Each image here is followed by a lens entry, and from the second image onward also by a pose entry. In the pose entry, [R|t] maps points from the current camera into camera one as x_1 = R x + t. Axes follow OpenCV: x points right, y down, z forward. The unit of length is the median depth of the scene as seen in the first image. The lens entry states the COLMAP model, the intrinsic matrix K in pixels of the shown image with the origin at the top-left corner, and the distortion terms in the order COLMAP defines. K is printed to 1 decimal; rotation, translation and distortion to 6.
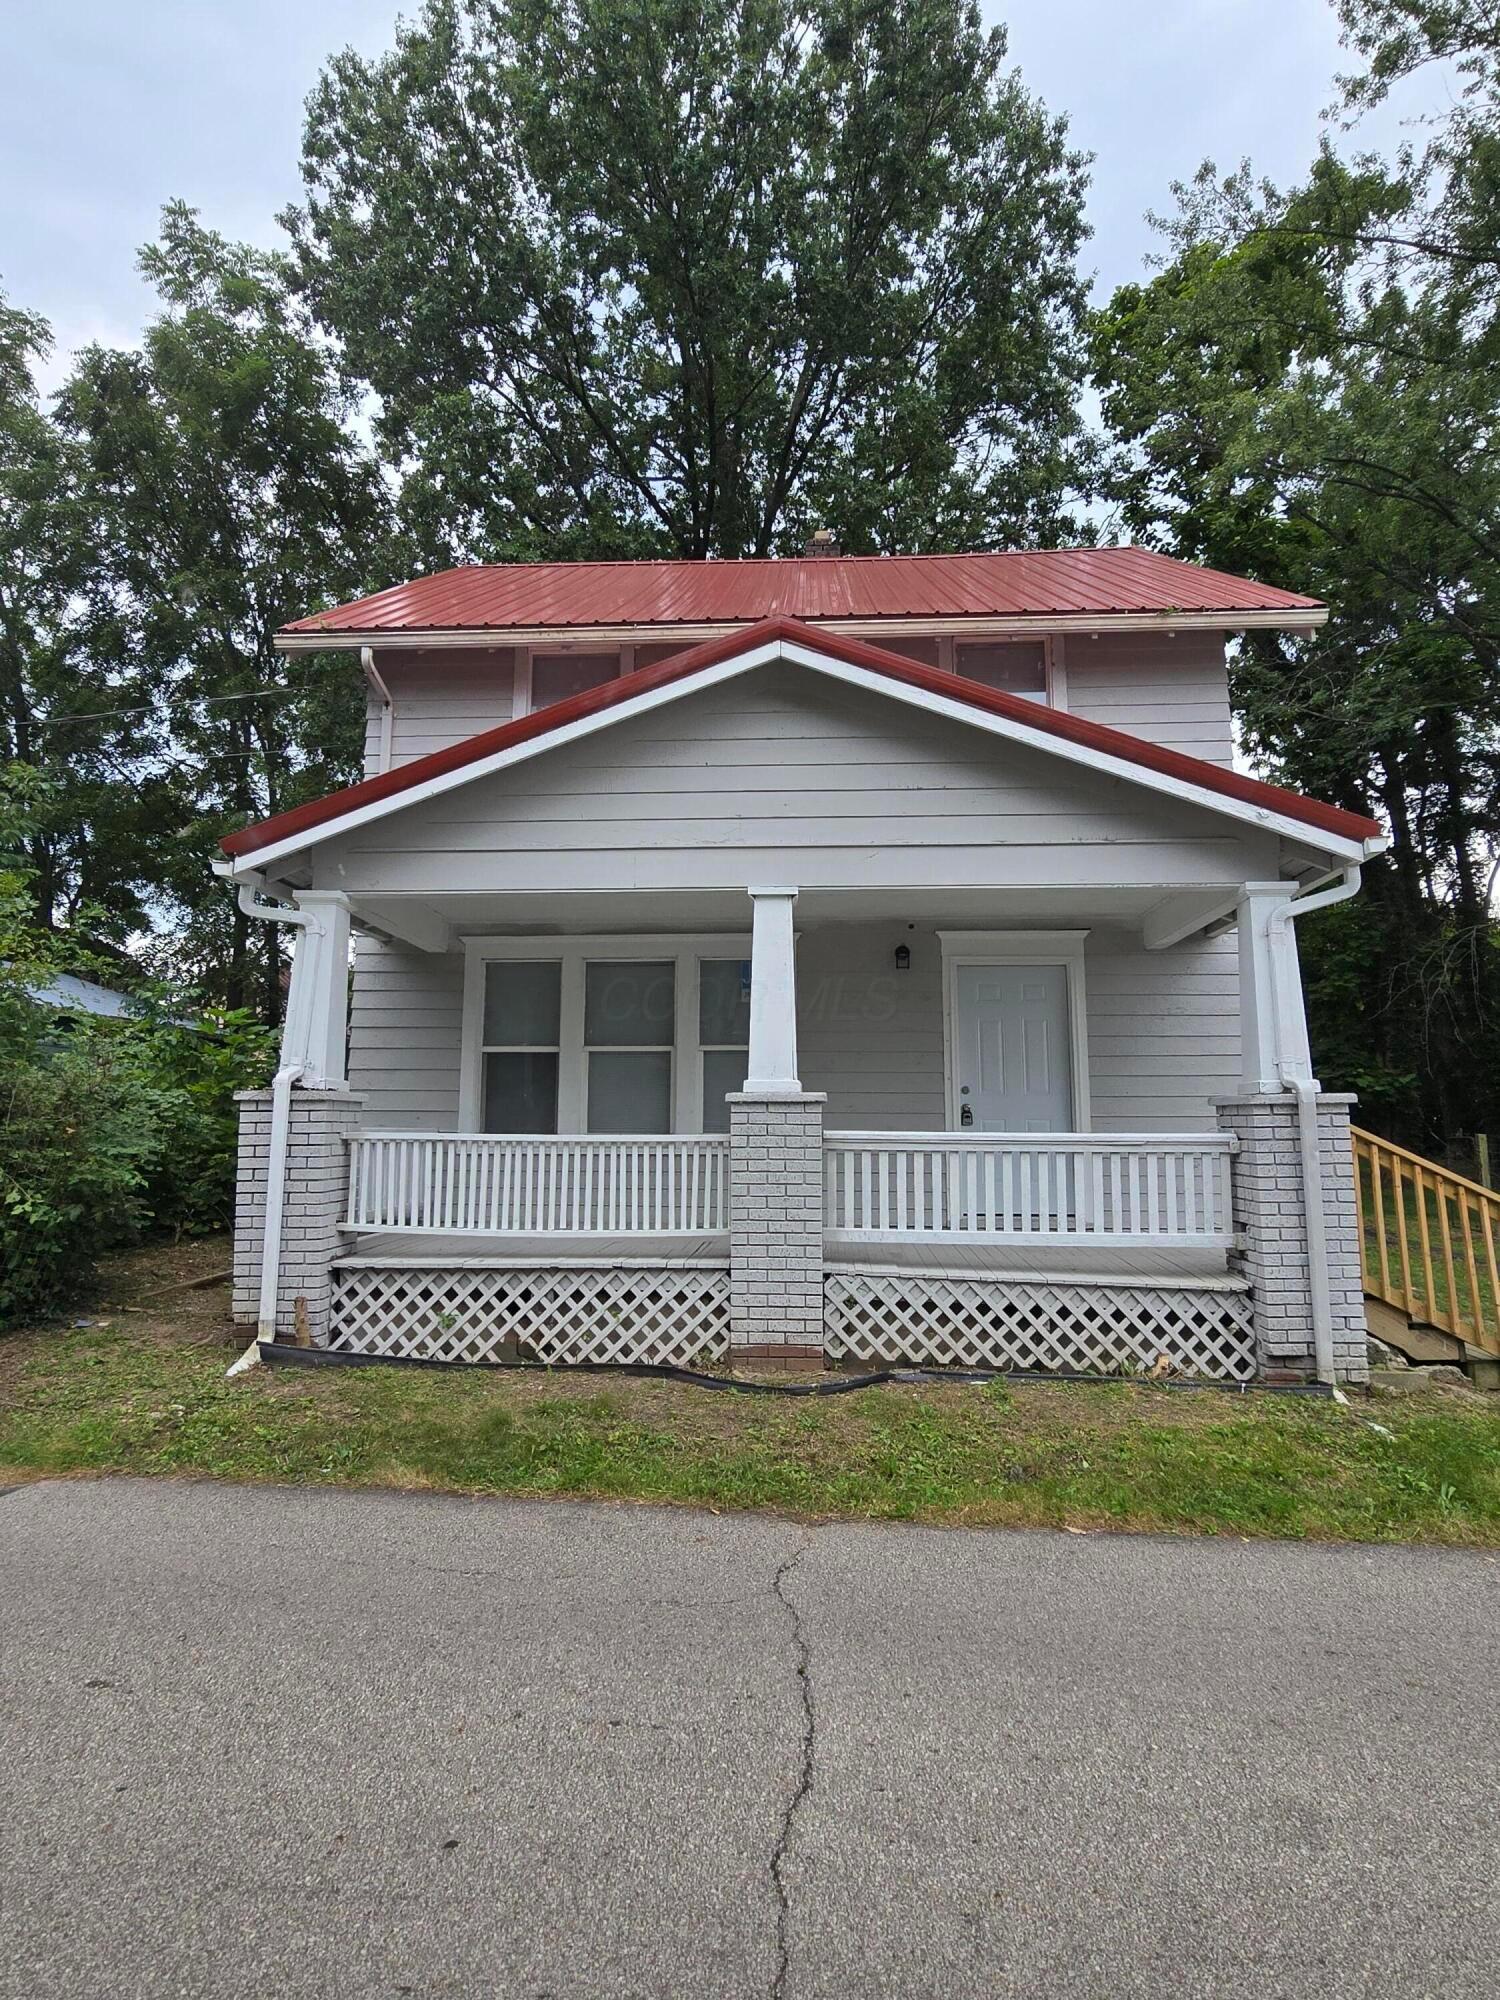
lens RADIAL K [[820.9, 0, 742.5], [0, 820.9, 984.9], [0, 0, 1]] dist [-0.003944, -0.000018]
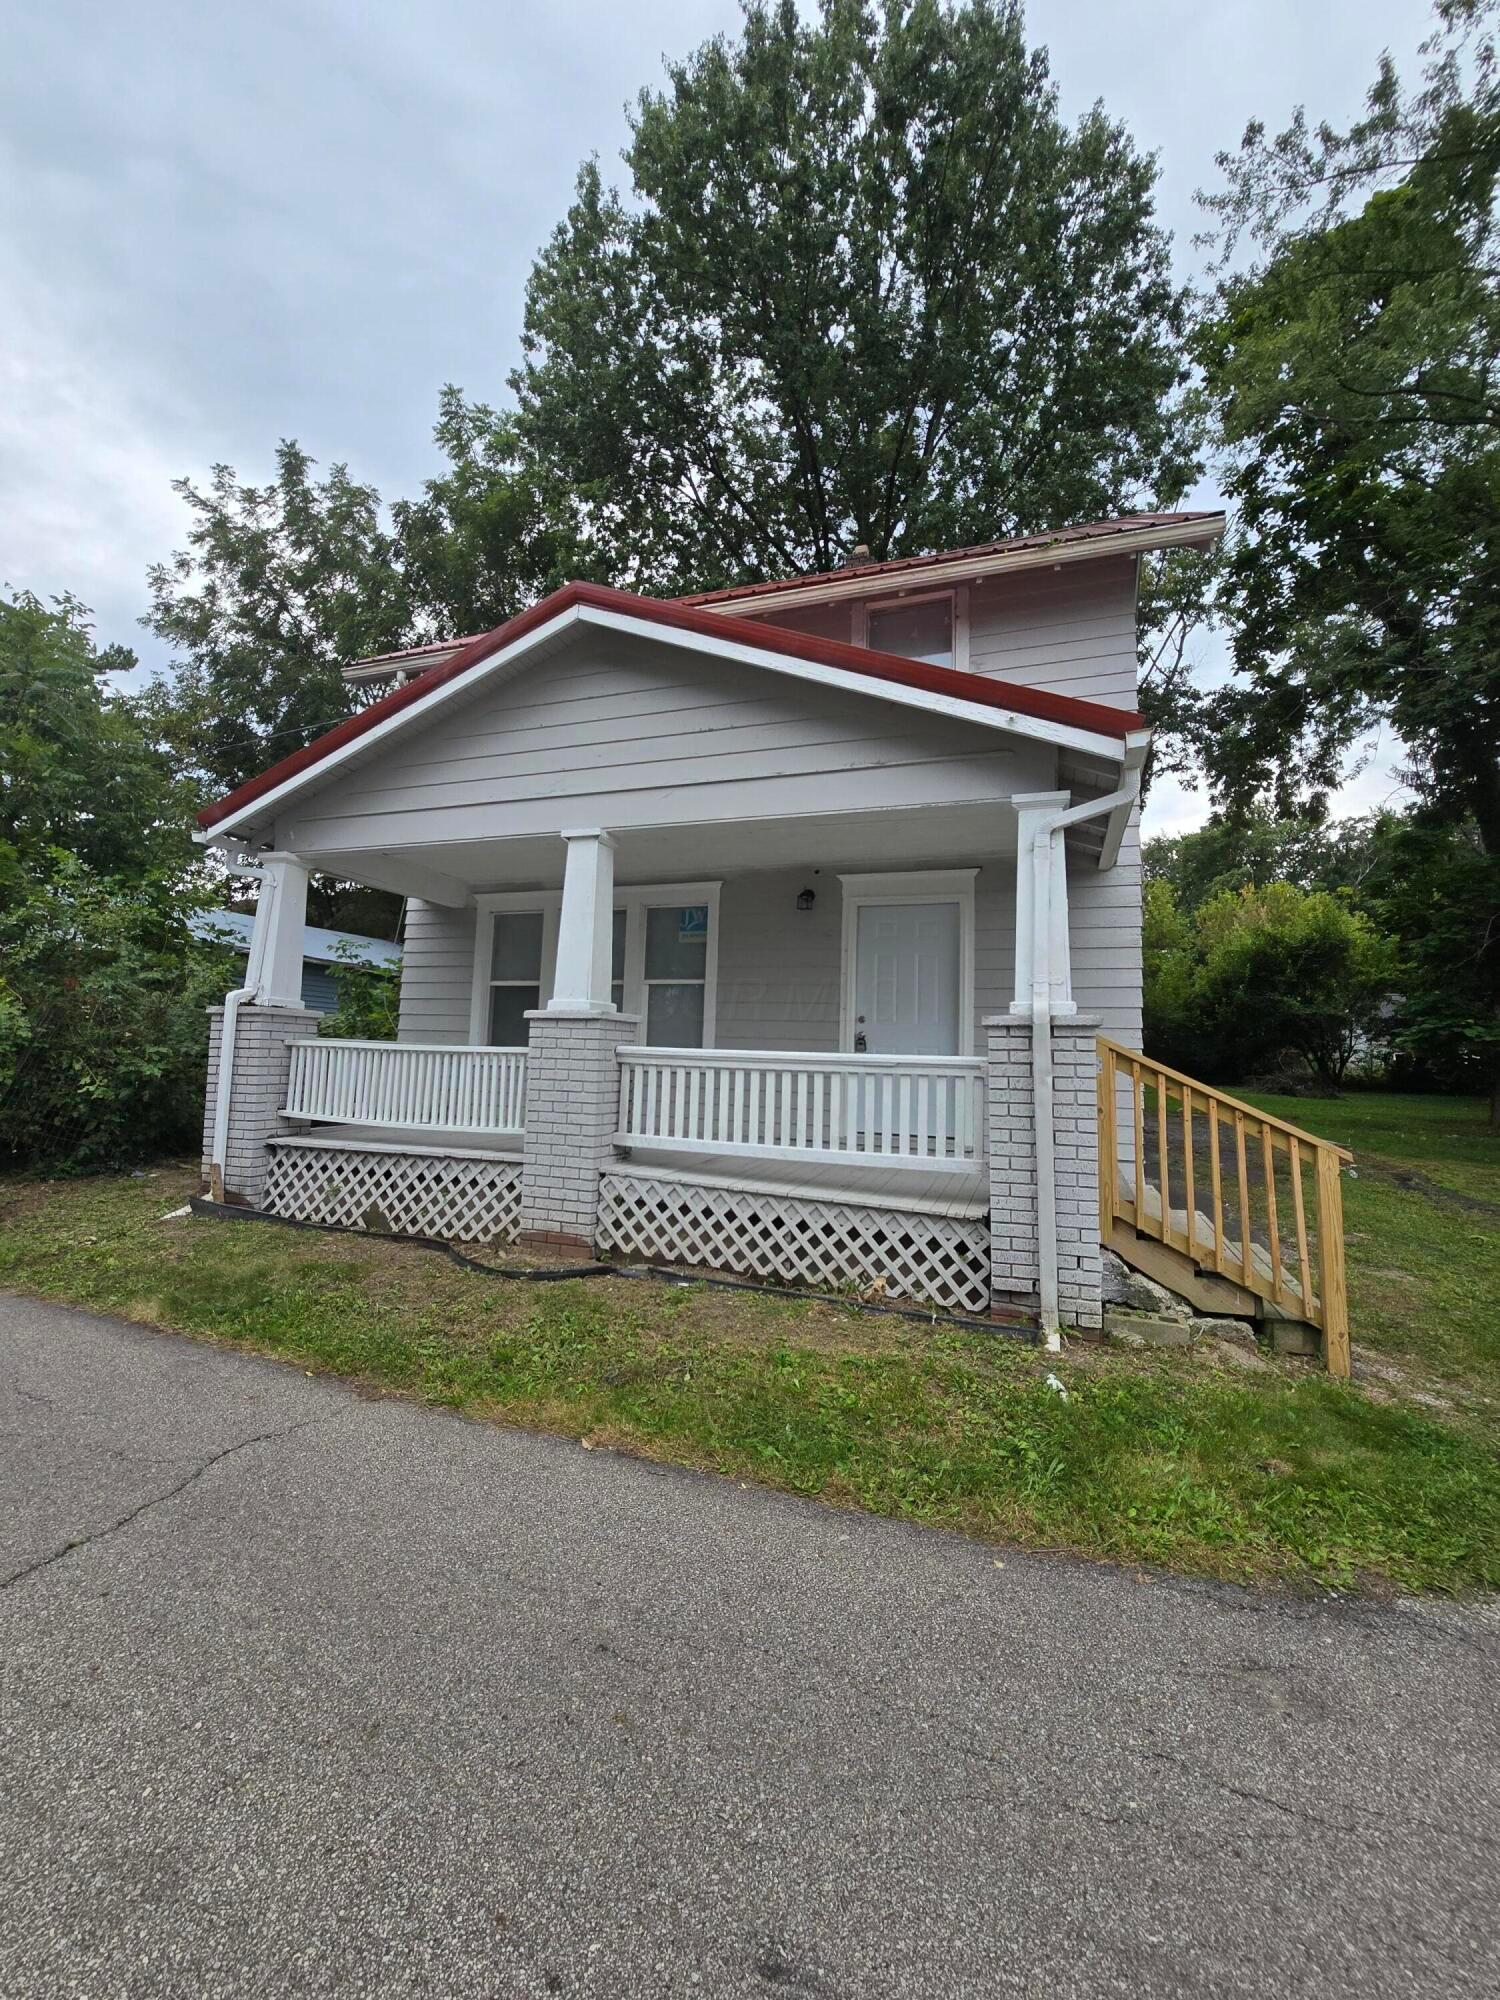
lens RADIAL K [[651.0, 0, 751.7], [0, 651.0, 965.9], [0, 0, 1]] dist [-0.005582, 0.000025]
pose [[0.974181, -0.004850, -0.225715, 0.492768], [0.010580, 0.999652, 0.024183, 0.051773], [0.225519, -0.025947, 0.973893, 0.193606]]
